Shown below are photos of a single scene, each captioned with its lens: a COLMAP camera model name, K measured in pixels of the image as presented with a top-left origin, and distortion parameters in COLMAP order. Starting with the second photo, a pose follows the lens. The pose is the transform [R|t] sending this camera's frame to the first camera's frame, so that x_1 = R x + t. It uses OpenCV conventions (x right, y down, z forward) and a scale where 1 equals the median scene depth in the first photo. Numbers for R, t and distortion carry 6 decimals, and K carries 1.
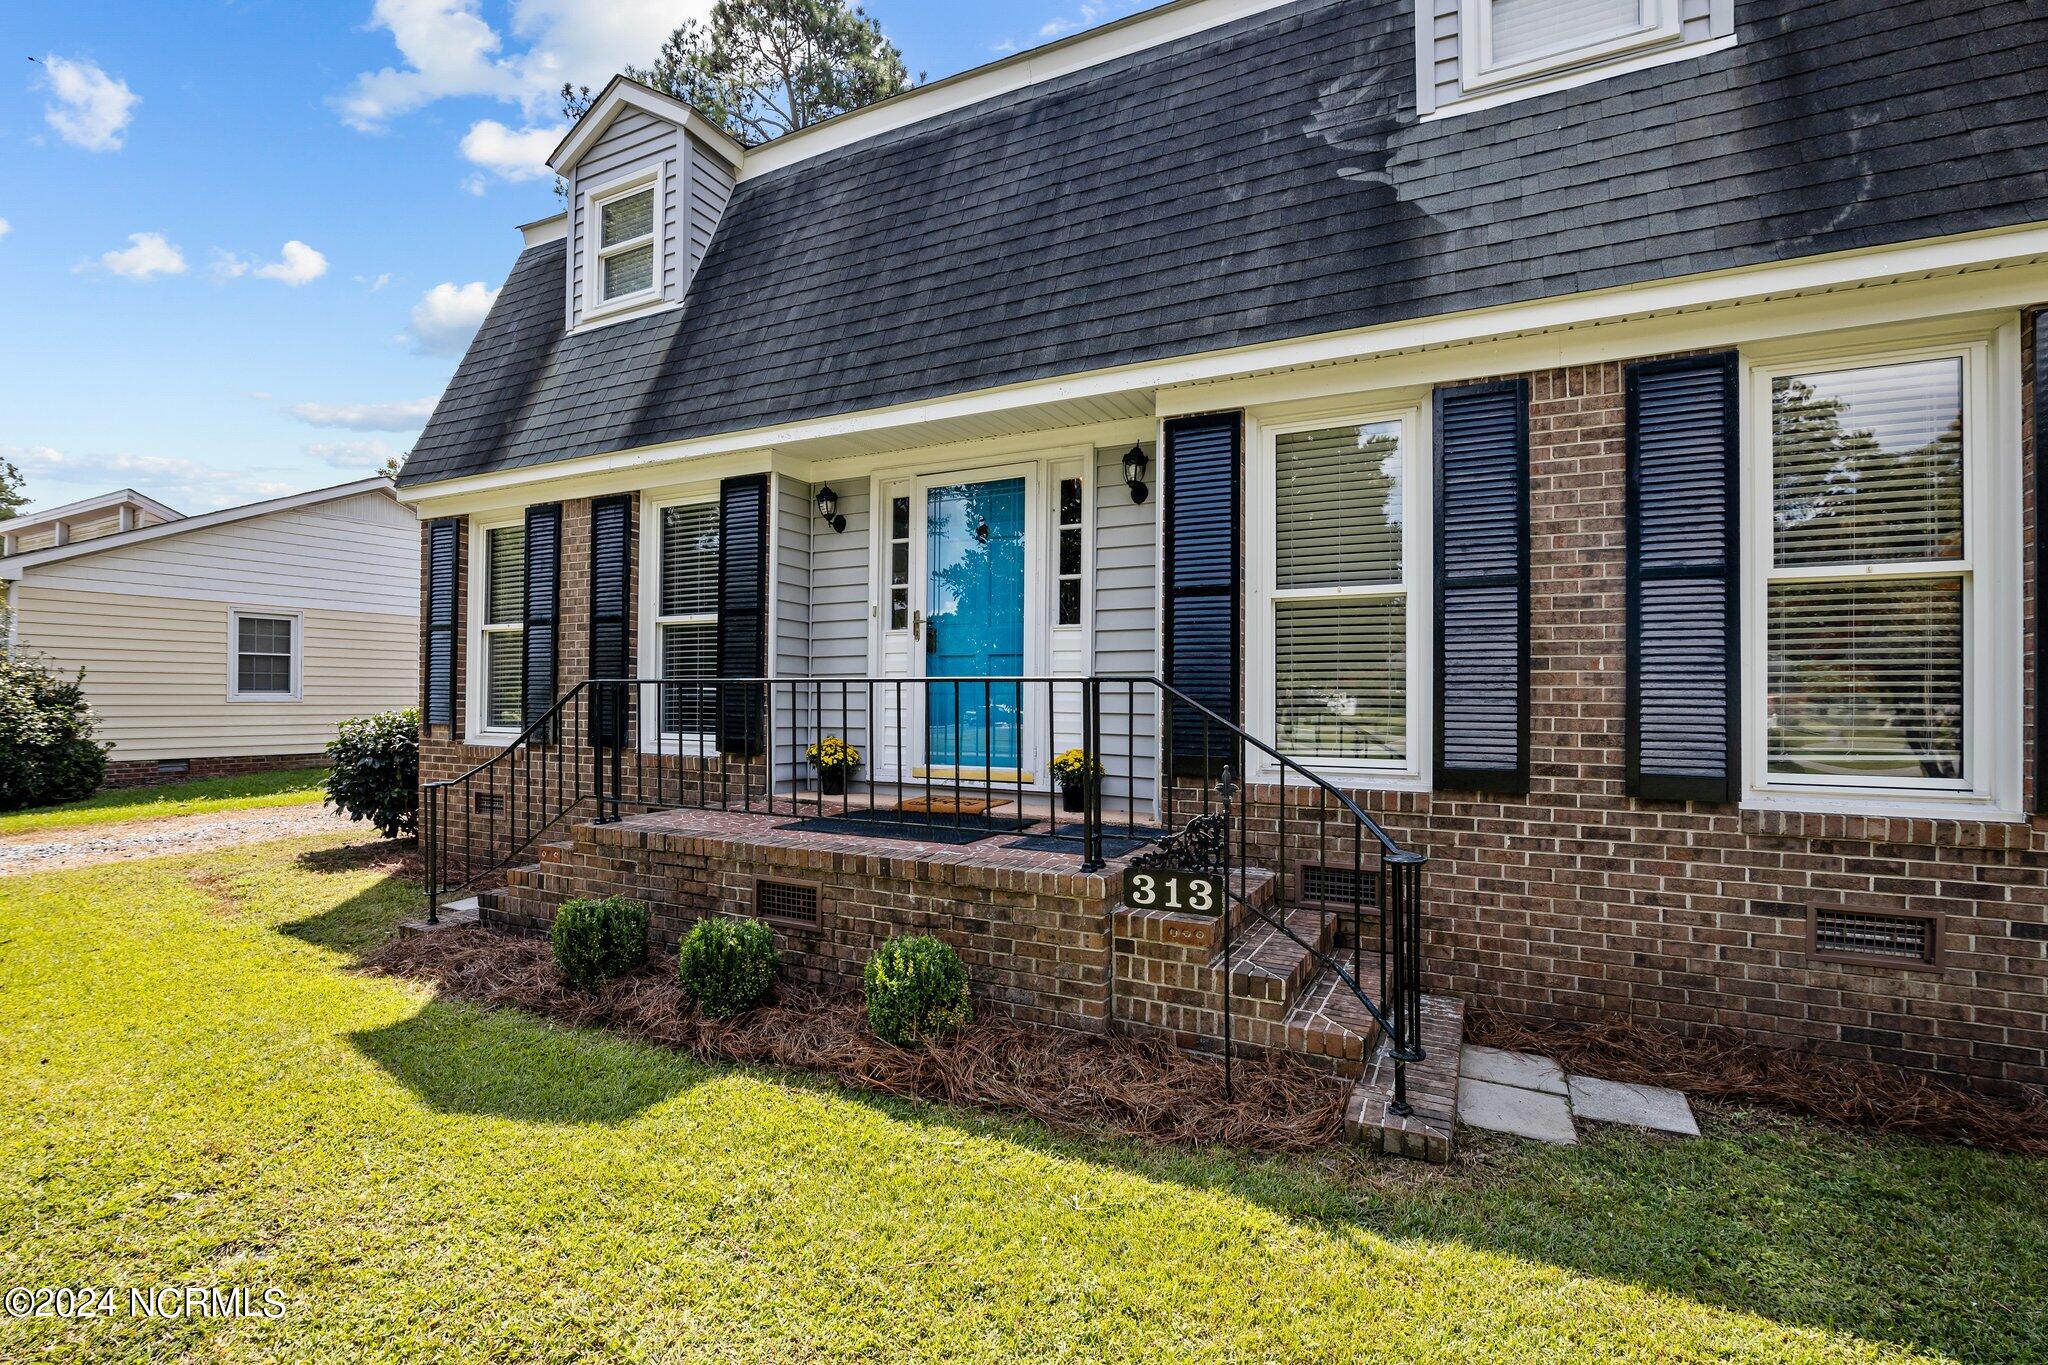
lens RADIAL K [[919.0, 0, 1020.6], [0, 919.0, 687.7], [0, 0, 1]] dist [-0.018031, 0.000189]
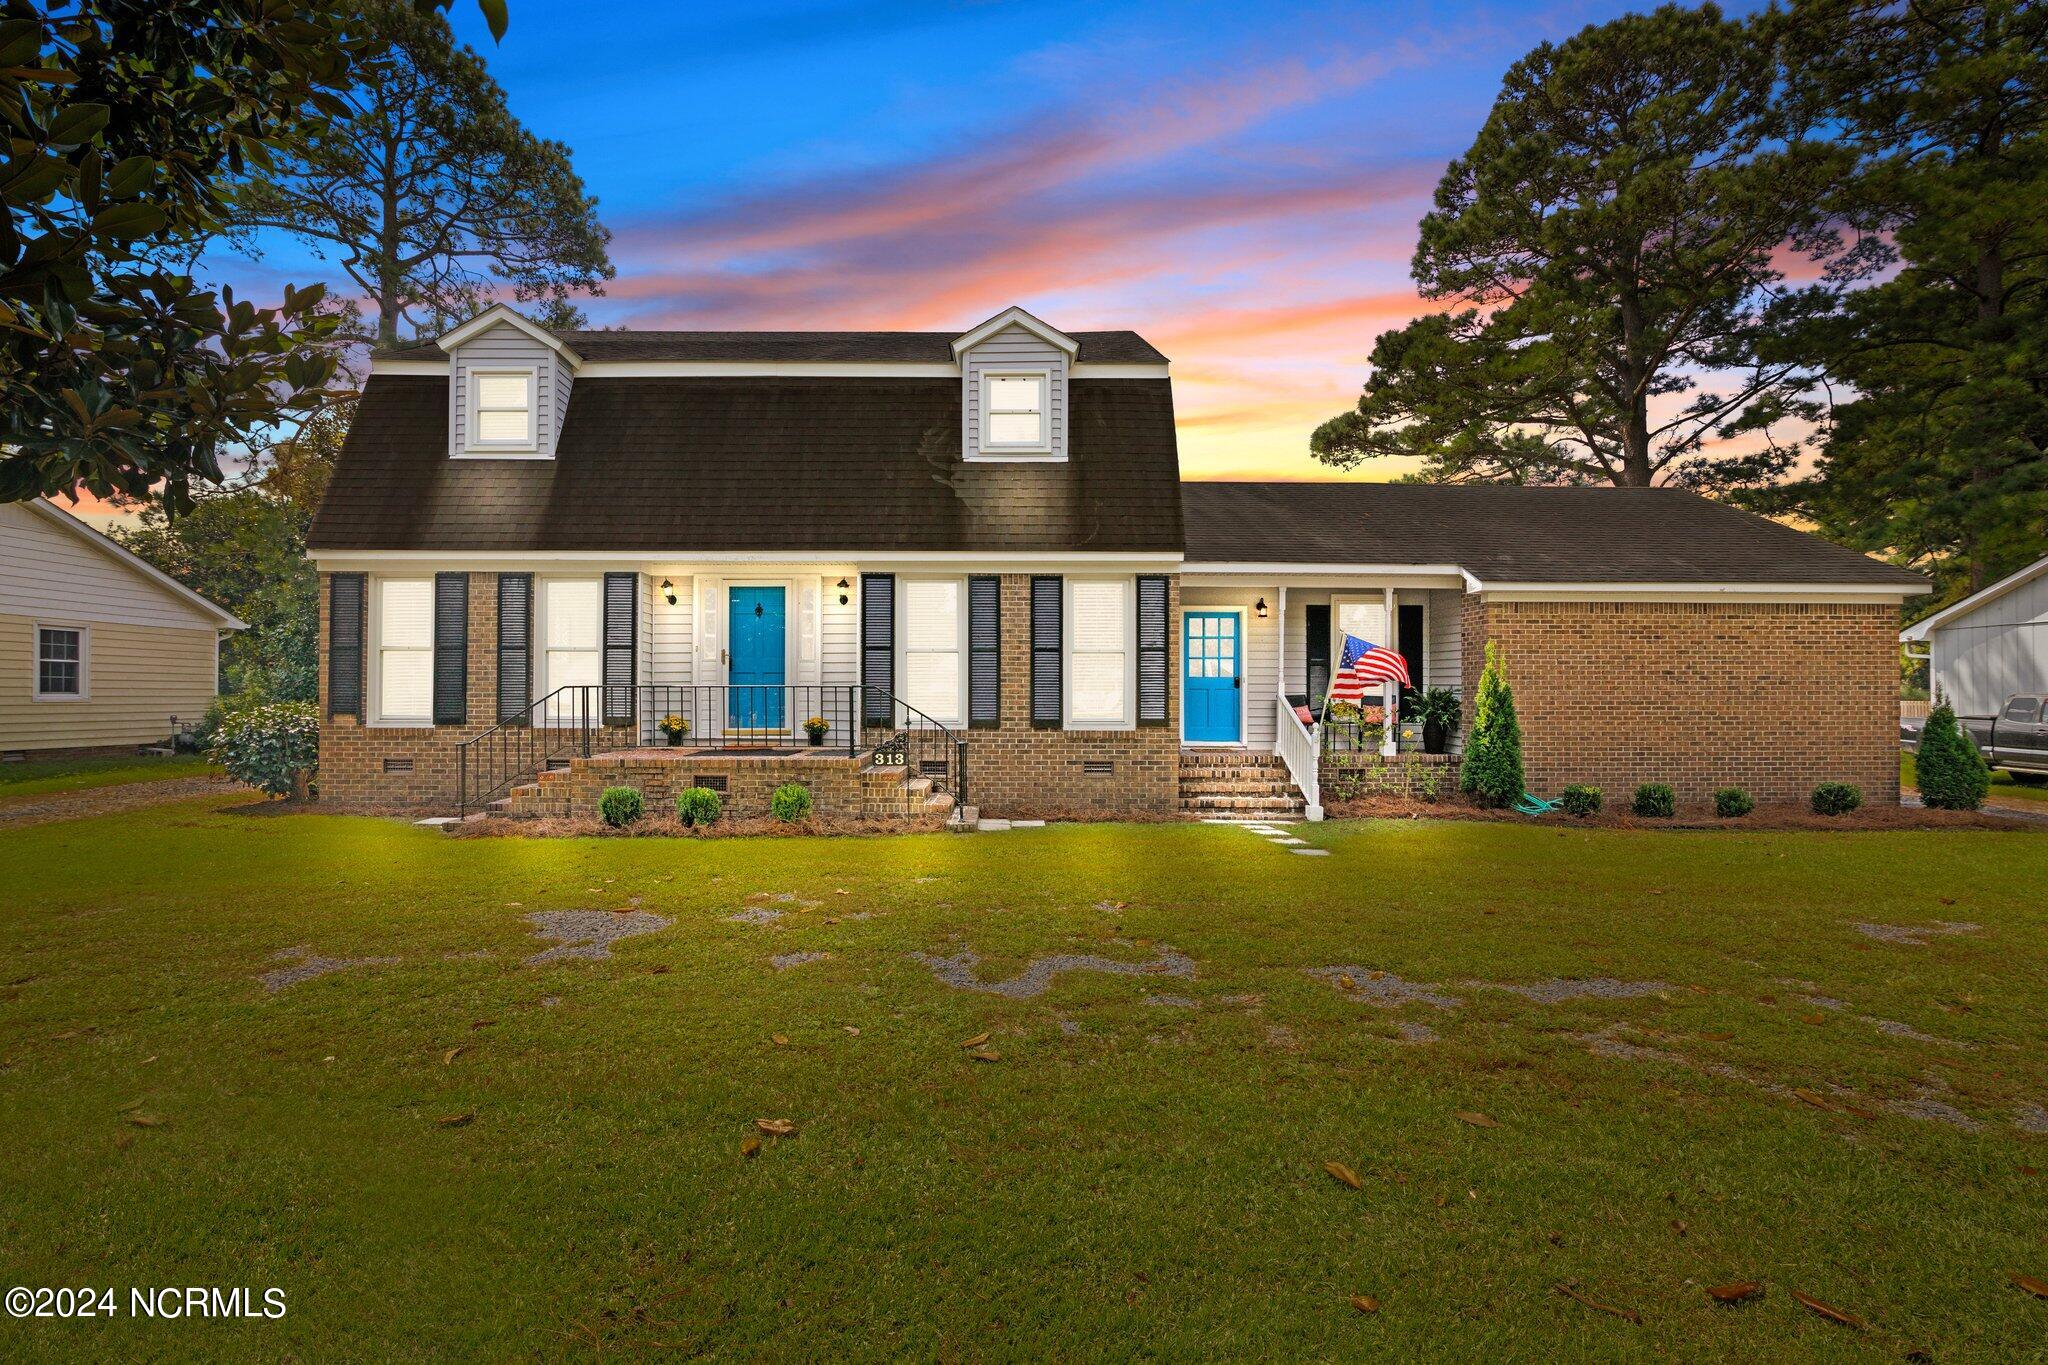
lens RADIAL K [[919.0, 0, 1020.6], [0, 919.0, 687.7], [0, 0, 1]] dist [-0.018031, 0.000189]
pose [[0.877872, -0.000996, 0.478894, -0.611476], [0.000150, 0.999998, 0.001804, -0.008161], [-0.478895, -0.001511, 0.877871, -1.247295]]
